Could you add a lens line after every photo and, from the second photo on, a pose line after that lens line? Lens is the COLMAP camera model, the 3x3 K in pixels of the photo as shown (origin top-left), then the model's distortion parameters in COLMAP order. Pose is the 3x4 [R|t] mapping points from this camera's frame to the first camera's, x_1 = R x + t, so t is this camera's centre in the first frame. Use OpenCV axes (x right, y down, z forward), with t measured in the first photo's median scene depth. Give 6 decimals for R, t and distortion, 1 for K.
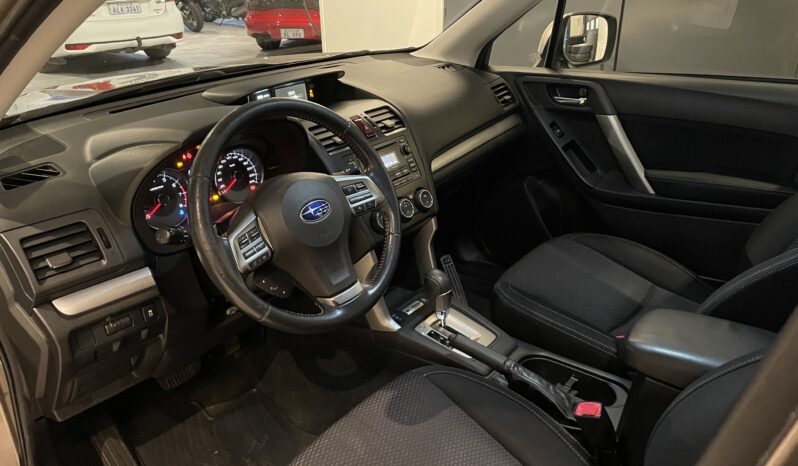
lens RADIAL K [[616.1, 0, 395.4], [0, 616.1, 232.8], [0, 0, 1]] dist [0.013918, 0.000122]
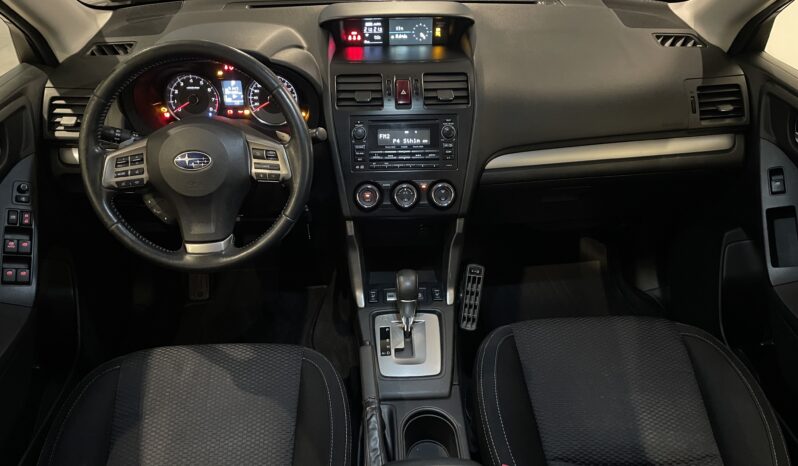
lens RADIAL K [[616.1, 0, 397.4], [0, 616.1, 236.0], [0, 0, 1]] dist [0.013918, 0.000122]
pose [[0.650681, 0.463105, -0.601787, 0.664032], [-0.320896, 0.885958, 0.334821, -0.326450], [0.688215, -0.024751, 0.725085, 0.409493]]
